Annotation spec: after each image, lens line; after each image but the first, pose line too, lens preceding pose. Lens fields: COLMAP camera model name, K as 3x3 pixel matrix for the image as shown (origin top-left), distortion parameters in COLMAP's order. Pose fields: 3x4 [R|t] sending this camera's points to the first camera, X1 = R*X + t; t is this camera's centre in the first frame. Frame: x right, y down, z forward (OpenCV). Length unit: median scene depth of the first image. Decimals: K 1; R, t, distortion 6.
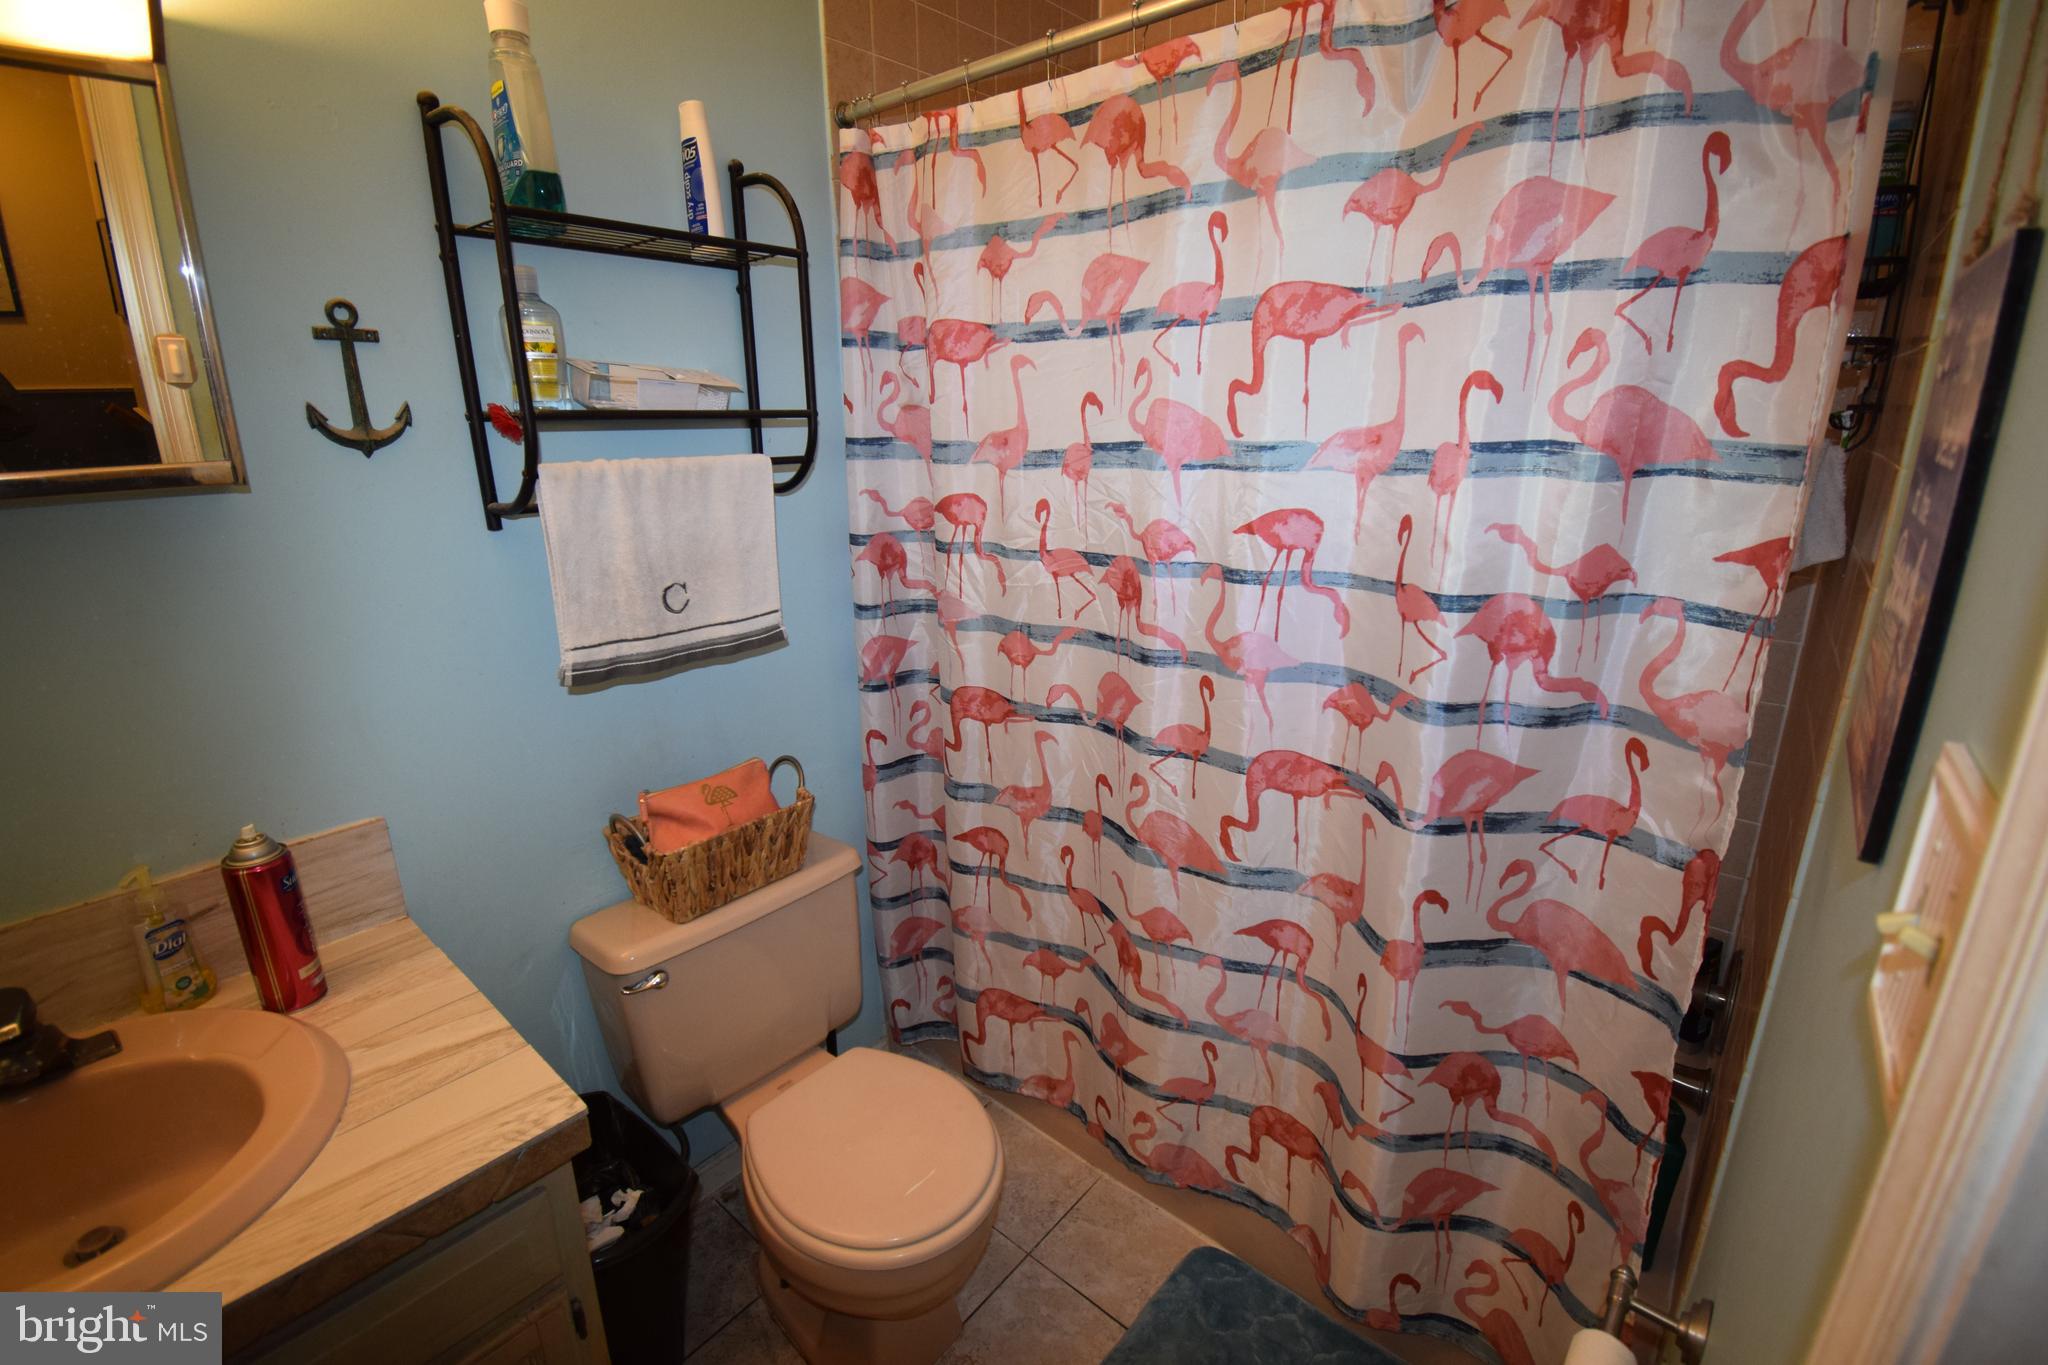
lens RADIAL K [[898.9, 0, 1022.2], [0, 898.9, 680.7], [0, 0, 1]] dist [0.023612, -0.029463]
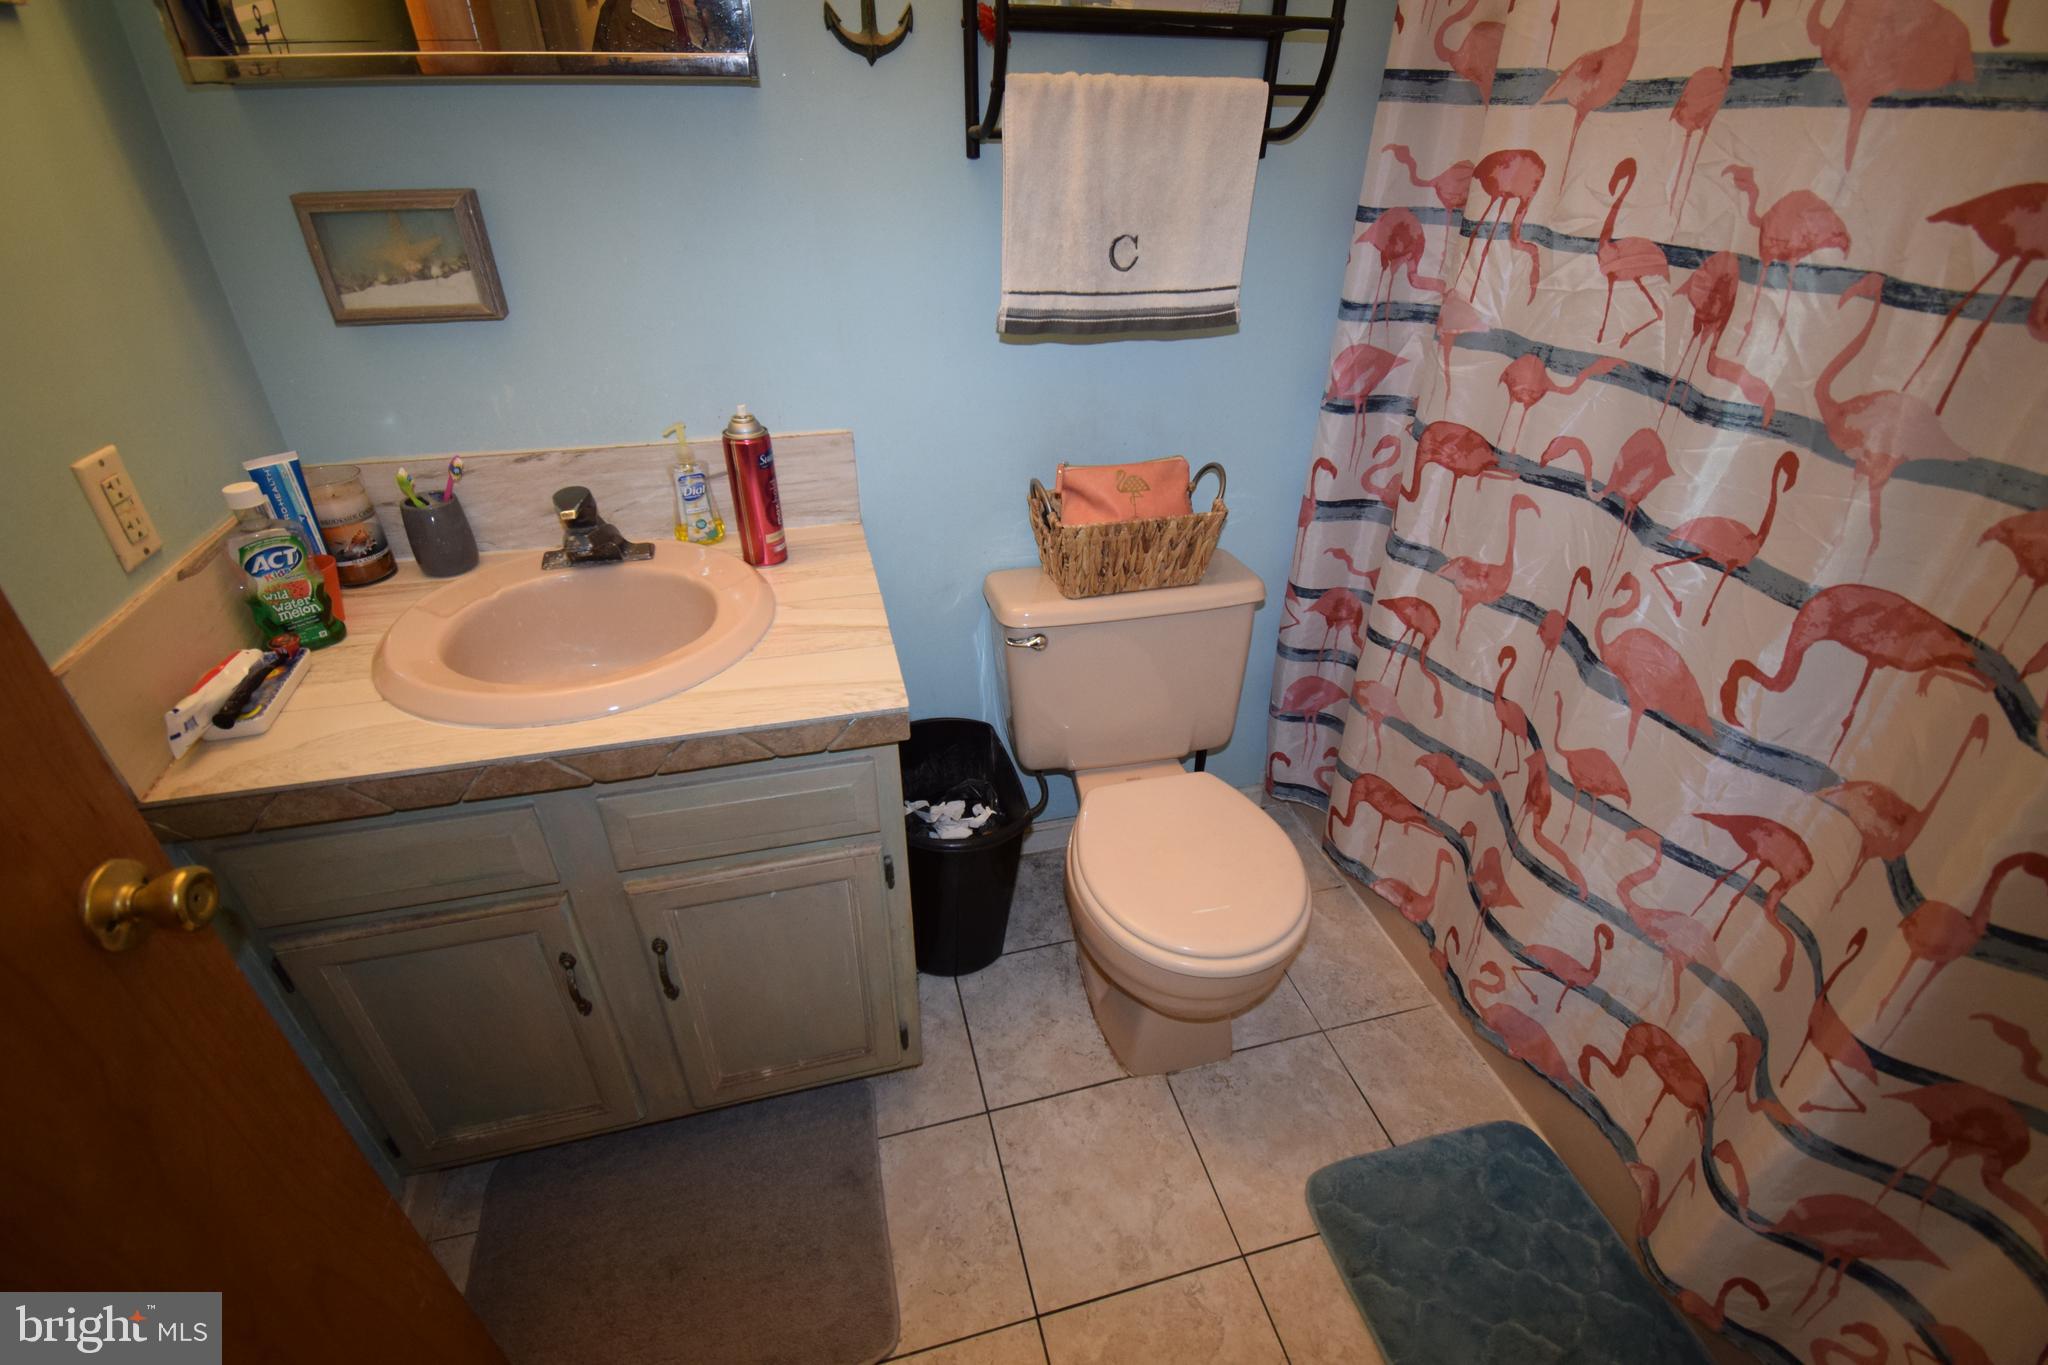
lens RADIAL K [[898.9, 0, 1022.2], [0, 898.9, 680.7], [0, 0, 1]] dist [0.023612, -0.029463]
pose [[0.817371, 0.316970, -0.481076, 0.100779], [-0.178216, 0.933197, 0.312063, 0.041854], [0.547853, -0.169335, 0.819257, 0.101512]]
